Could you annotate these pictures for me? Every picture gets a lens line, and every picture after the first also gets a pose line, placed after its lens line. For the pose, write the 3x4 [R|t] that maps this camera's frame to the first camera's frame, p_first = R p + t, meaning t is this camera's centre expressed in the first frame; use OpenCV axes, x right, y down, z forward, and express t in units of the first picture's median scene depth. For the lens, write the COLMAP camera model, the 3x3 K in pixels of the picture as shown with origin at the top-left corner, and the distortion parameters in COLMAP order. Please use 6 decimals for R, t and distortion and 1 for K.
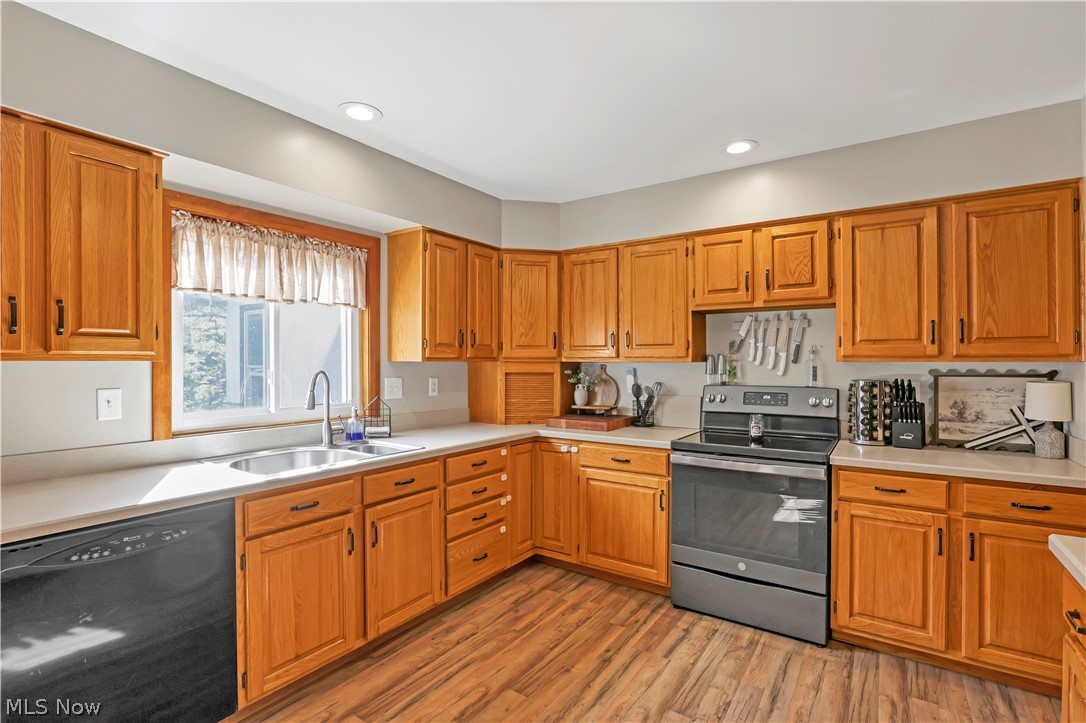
lens RADIAL K [[505.0, 0, 543.0], [0, 505.0, 356.6], [0, 0, 1]] dist [-0.053691, 0.018015]
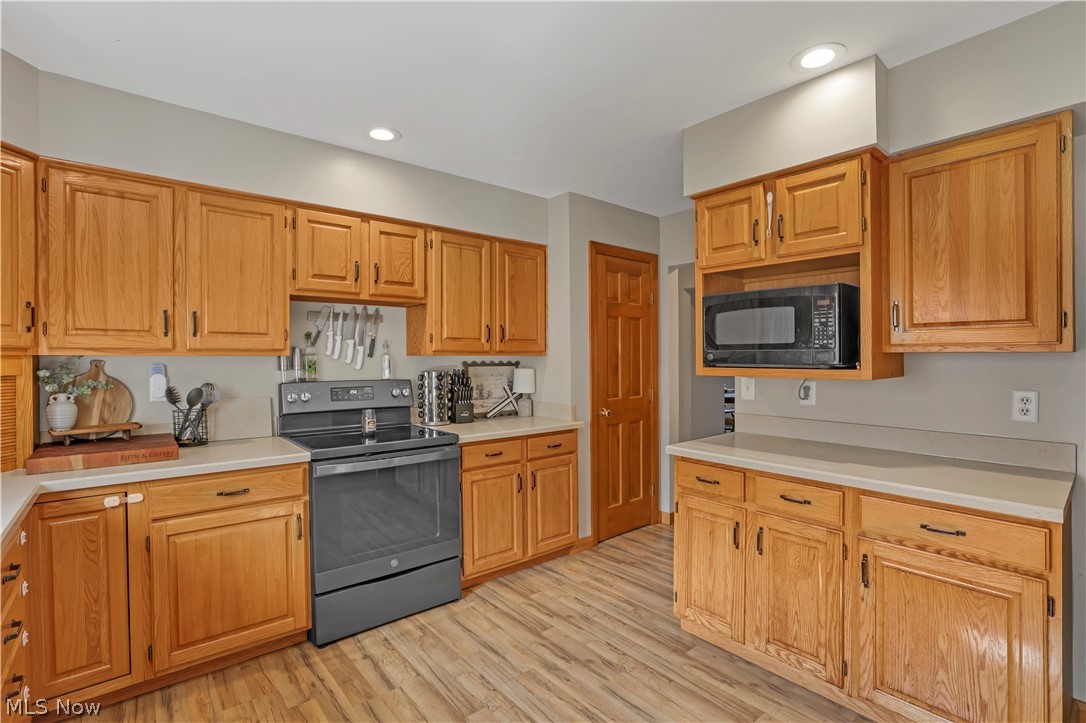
lens RADIAL K [[505.0, 0, 536.9], [0, 505.0, 357.3], [0, 0, 1]] dist [-0.053691, 0.018015]
pose [[0.270870, 0.000011, 0.962616, -0.421181], [-0.007909, 0.999966, 0.002214, 0.008543], [-0.962583, -0.008213, 0.270861, 0.409949]]
